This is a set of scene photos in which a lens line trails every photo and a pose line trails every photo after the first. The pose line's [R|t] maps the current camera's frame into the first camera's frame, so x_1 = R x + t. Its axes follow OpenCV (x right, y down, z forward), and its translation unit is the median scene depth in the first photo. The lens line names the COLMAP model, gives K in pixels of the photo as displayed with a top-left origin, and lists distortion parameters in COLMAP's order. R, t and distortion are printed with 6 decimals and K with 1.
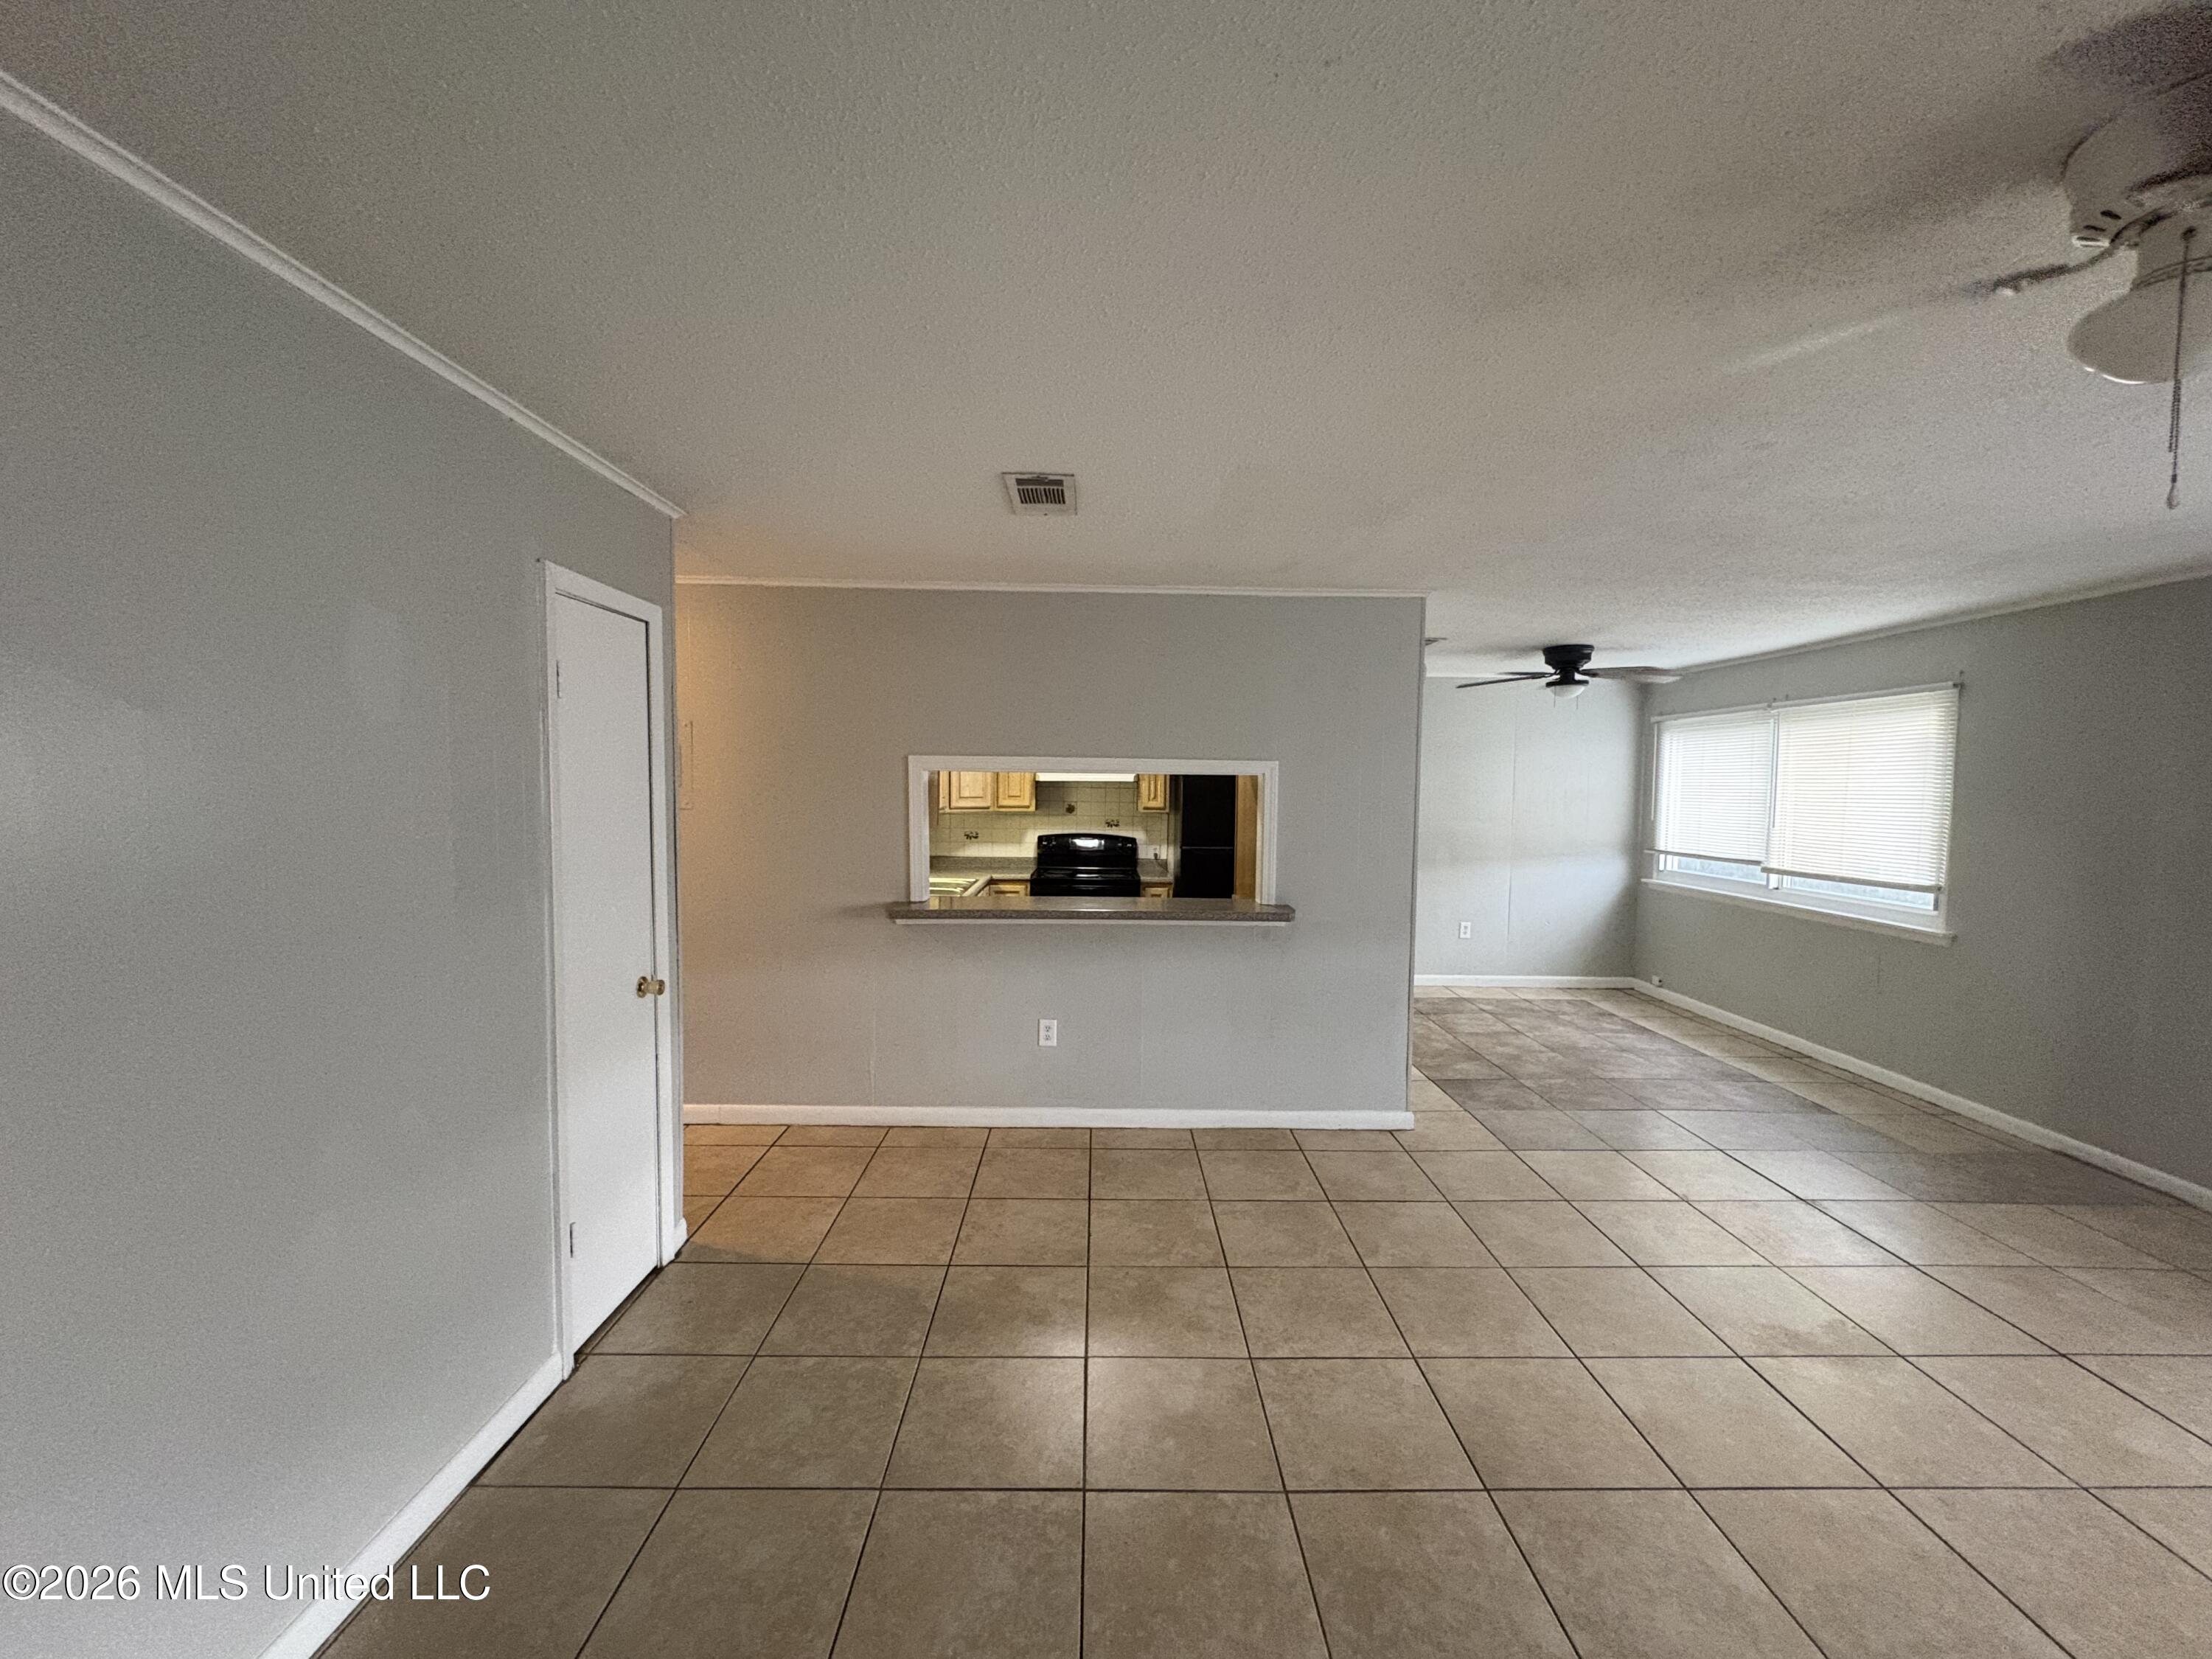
lens RADIAL K [[883.3, 0, 1101.5], [0, 883.3, 827.1], [0, 0, 1]] dist [-0.001805, -0.000114]
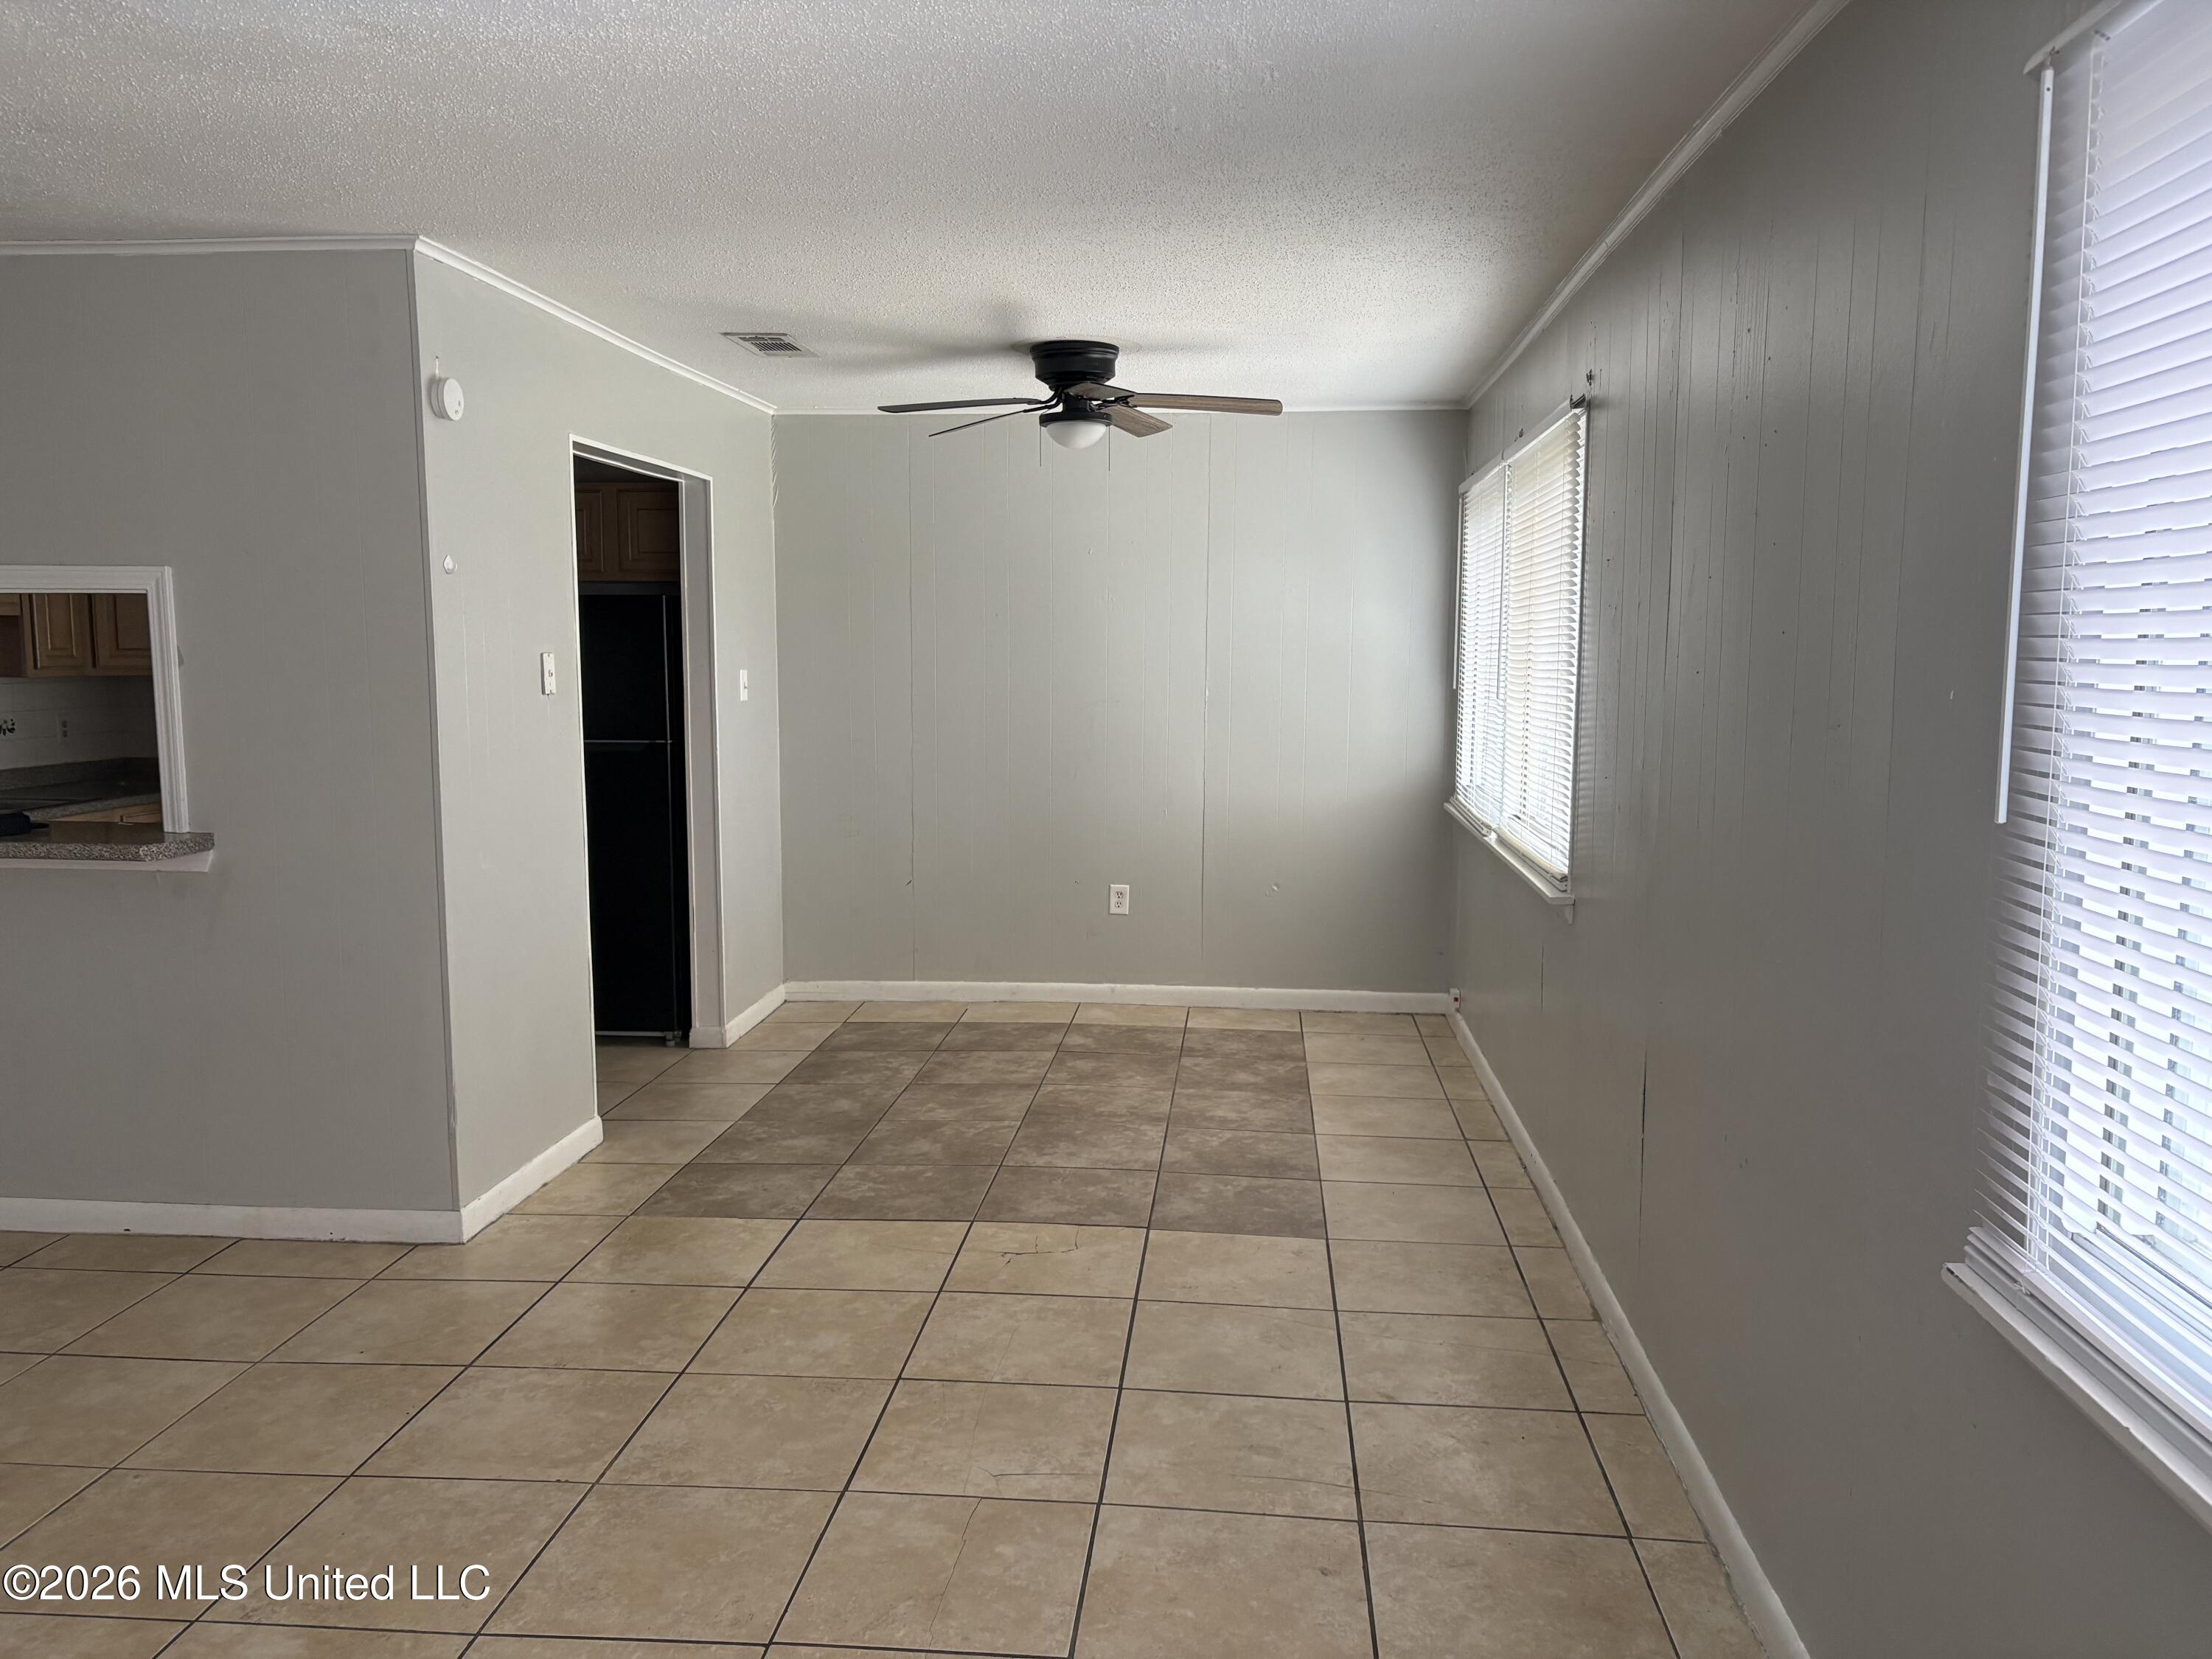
lens RADIAL K [[1667.5, 0, 1116.7], [0, 1667.5, 835.1], [0, 0, 1]] dist [0.037185, -0.041235]
pose [[0.996458, 0.003574, -0.084021, 0.729483], [0.001873, 0.997905, 0.064662, 0.020188], [0.084076, -0.064591, 0.994364, 0.014788]]
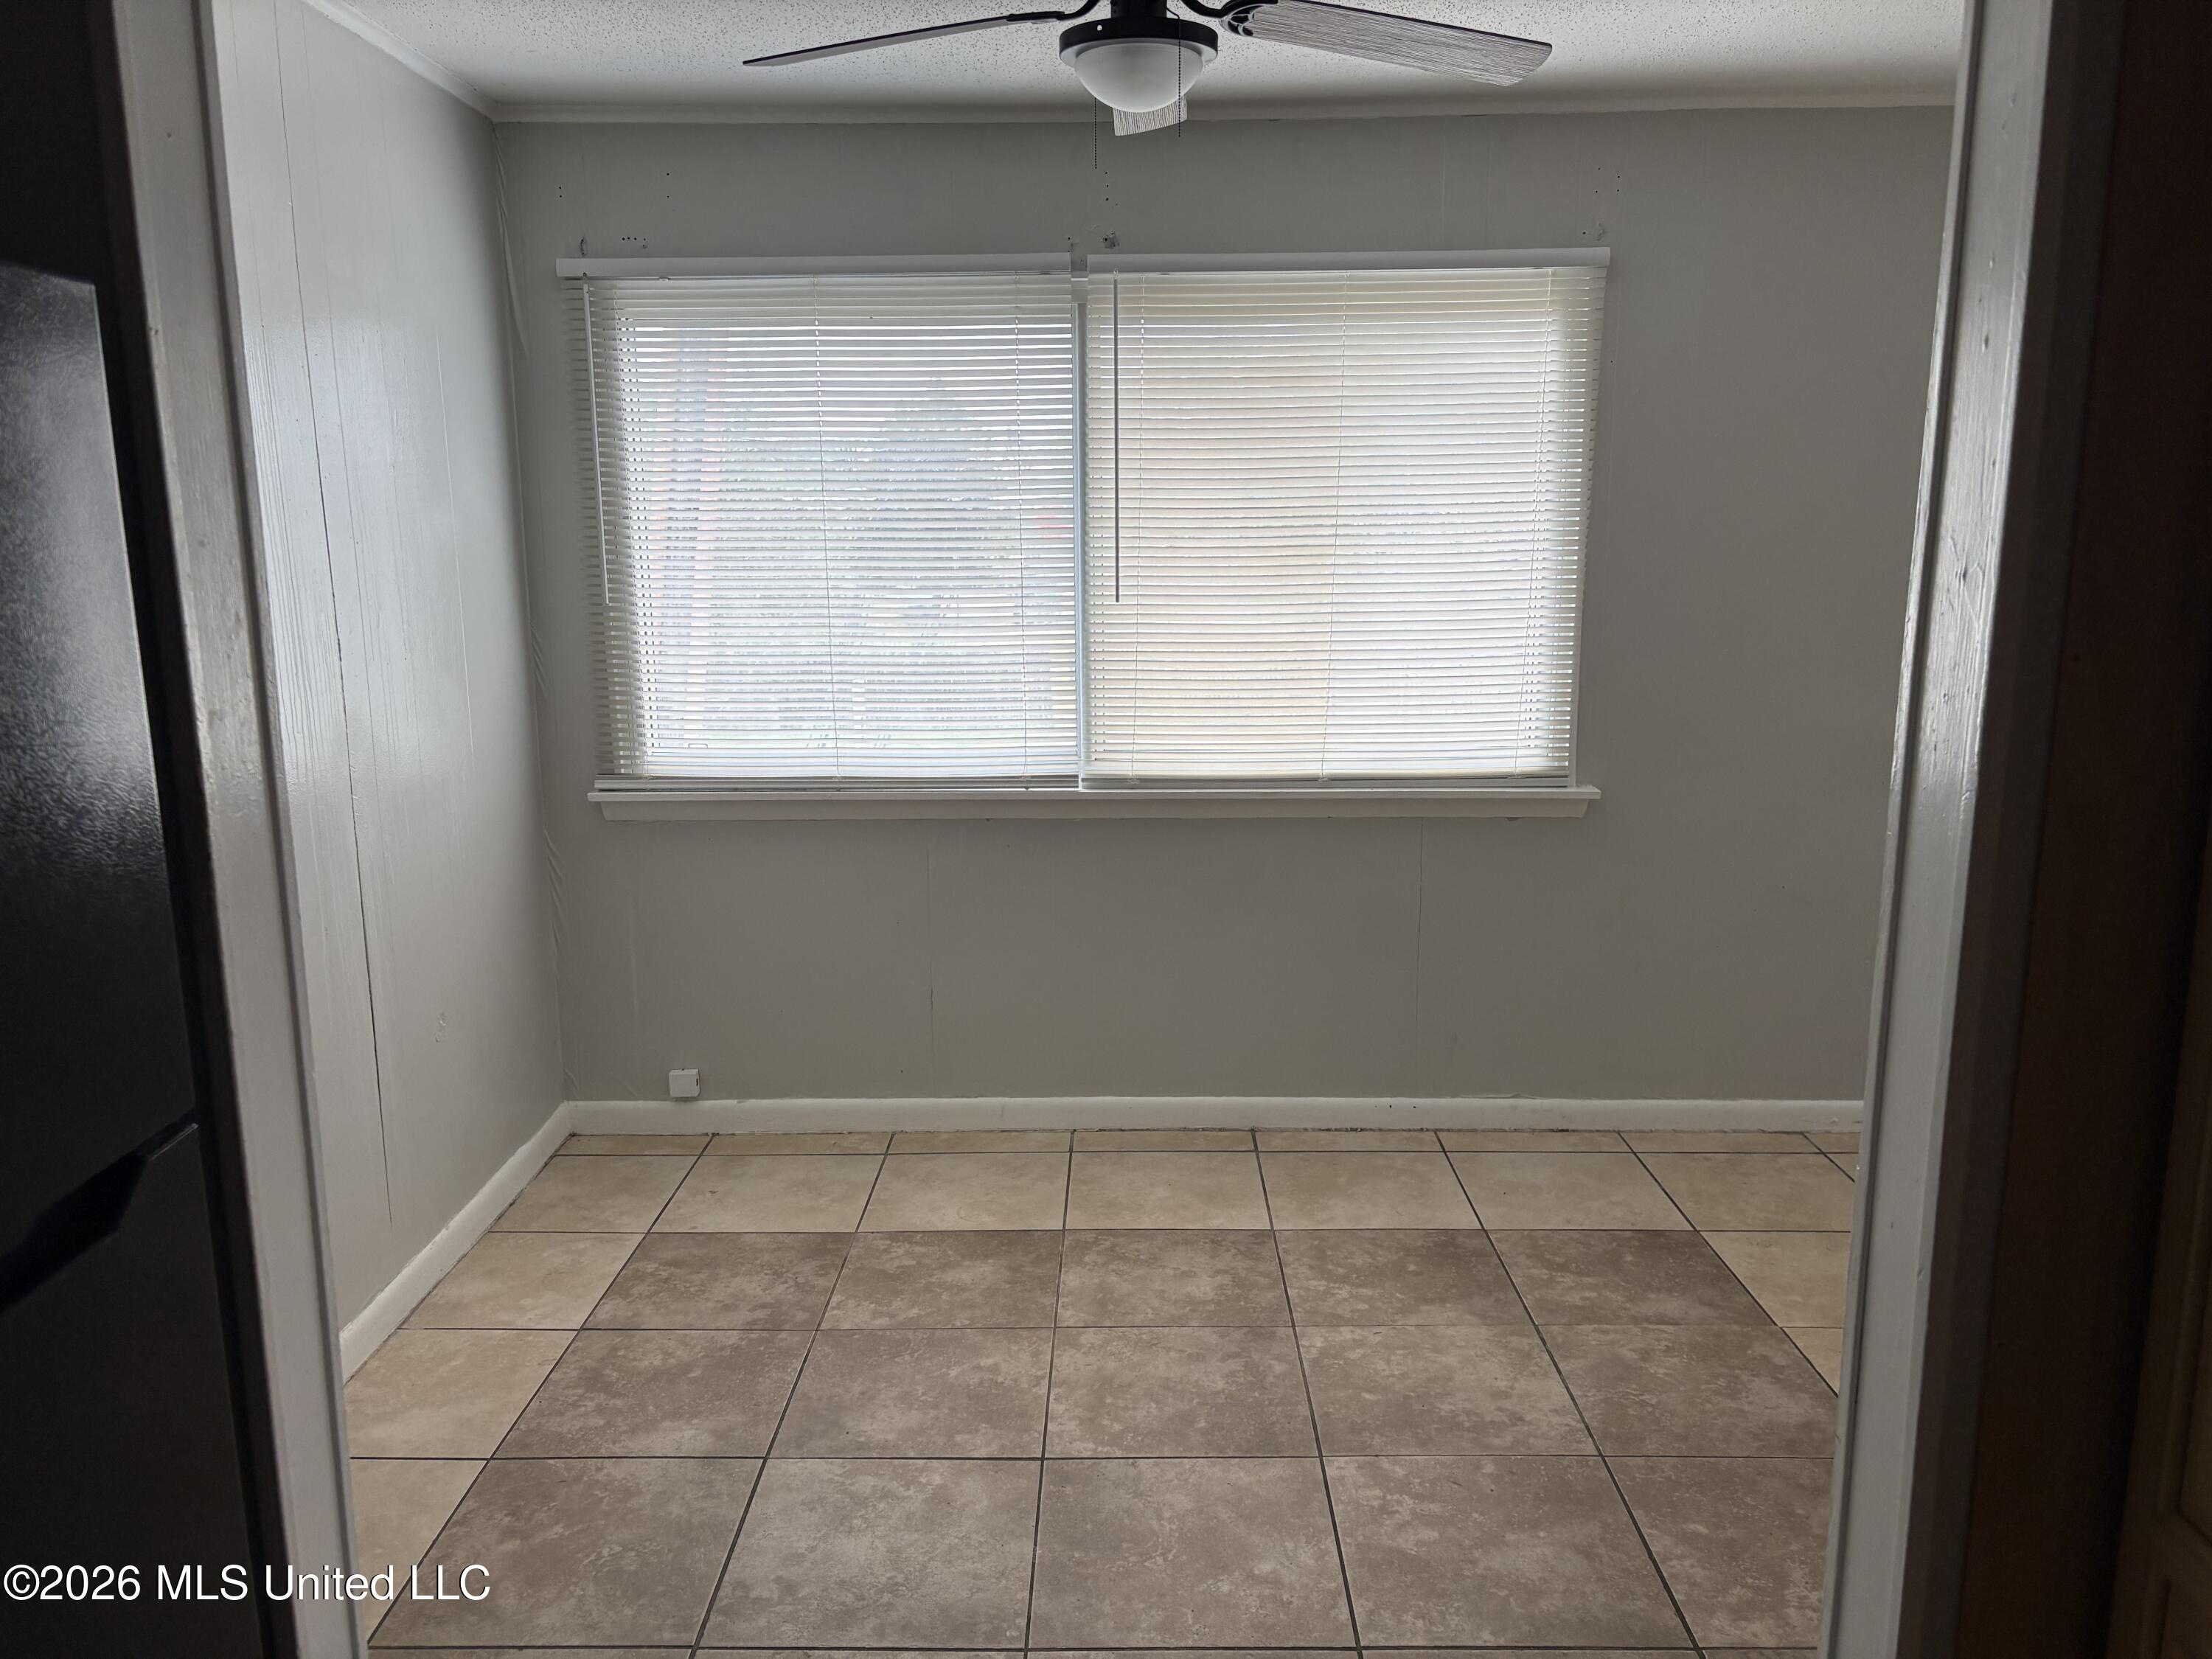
lens RADIAL K [[1667.5, 0, 1110.7], [0, 1667.5, 842.5], [0, 0, 1]] dist [0.037185, -0.041235]
pose [[0.010690, -0.206819, 0.978321, 0.038403], [0.054110, 0.977063, 0.205962, -0.053605], [-0.998478, 0.050735, 0.021636, 1.163015]]
